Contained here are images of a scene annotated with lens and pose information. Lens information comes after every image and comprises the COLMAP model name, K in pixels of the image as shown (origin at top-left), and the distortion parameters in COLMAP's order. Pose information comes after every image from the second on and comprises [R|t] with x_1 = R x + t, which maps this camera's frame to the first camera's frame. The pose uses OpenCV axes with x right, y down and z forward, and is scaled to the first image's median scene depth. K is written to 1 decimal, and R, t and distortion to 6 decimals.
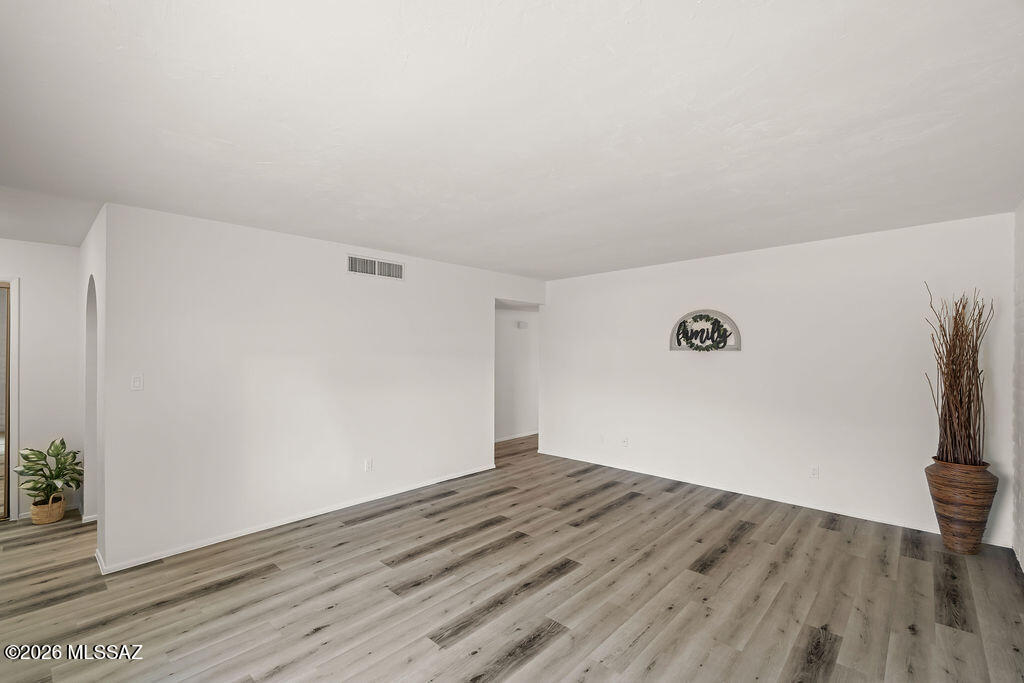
lens RADIAL K [[457.3, 0, 530.5], [0, 457.3, 346.6], [0, 0, 1]] dist [-0.000675, -0.000182]
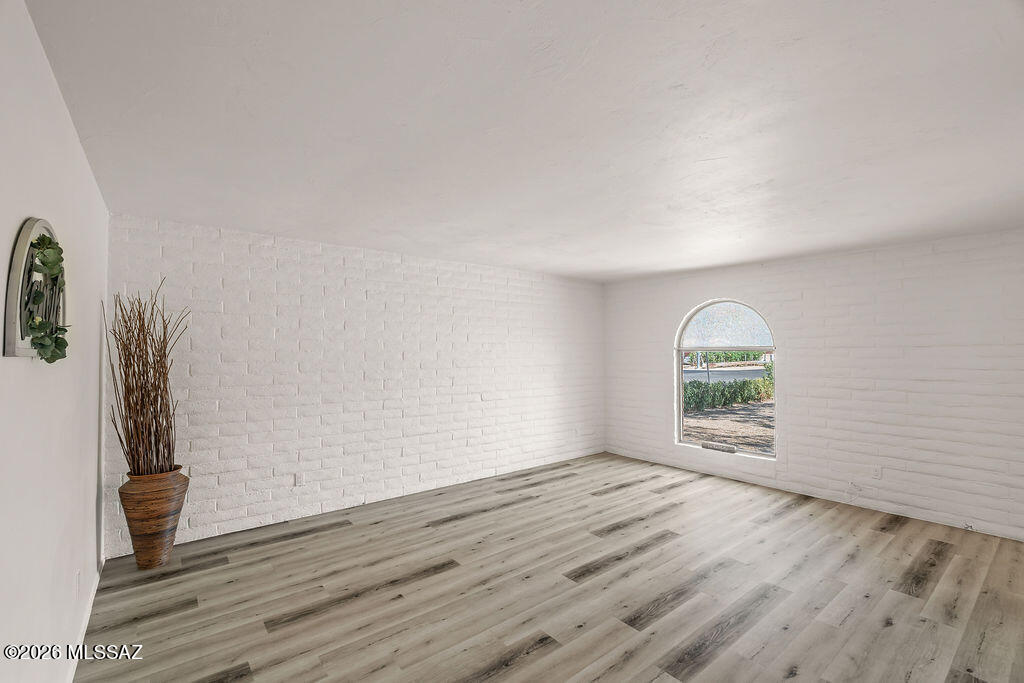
lens RADIAL K [[438.2, 0, 512.0], [0, 438.2, 341.5], [0, 0, 1]] dist [-0.001657, -0.000164]
pose [[-0.978582, 0.005937, 0.205771, 0.018776], [-0.000835, 0.999461, -0.032810, 0.010331], [-0.205855, -0.032279, -0.978050, 1.573547]]
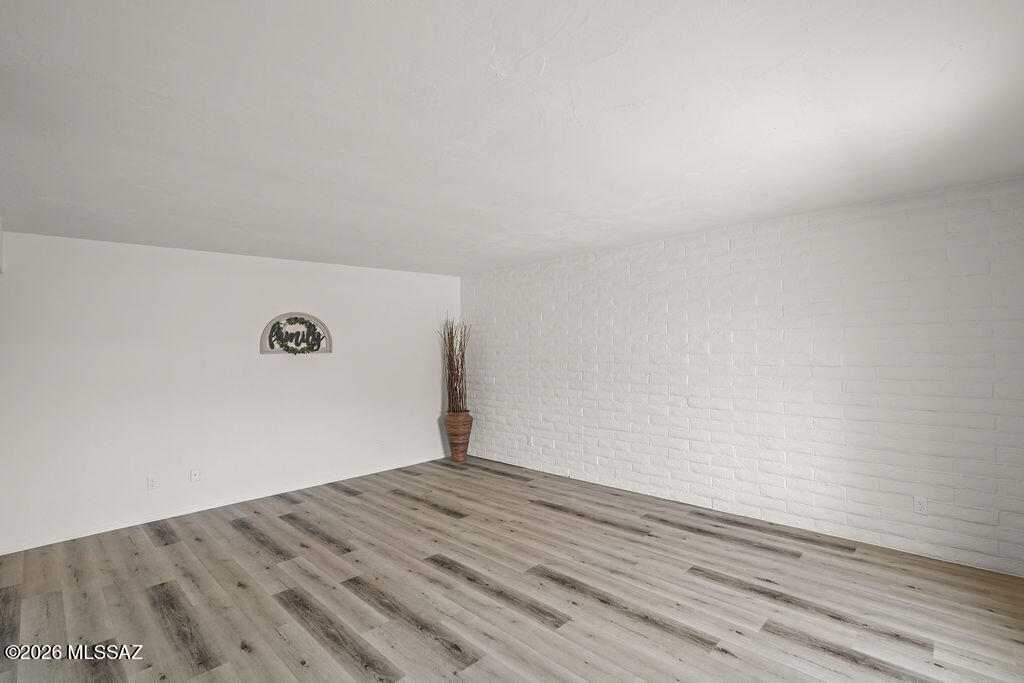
lens RADIAL K [[453.8, 0, 508.9], [0, 453.8, 345.0], [0, 0, 1]] dist [-0.000335, -0.000200]
pose [[0.059434, 0.004509, 0.998222, -0.751204], [0.009921, 0.999938, -0.005108, 0.000002], [-0.998183, 0.010207, 0.059385, 0.622752]]
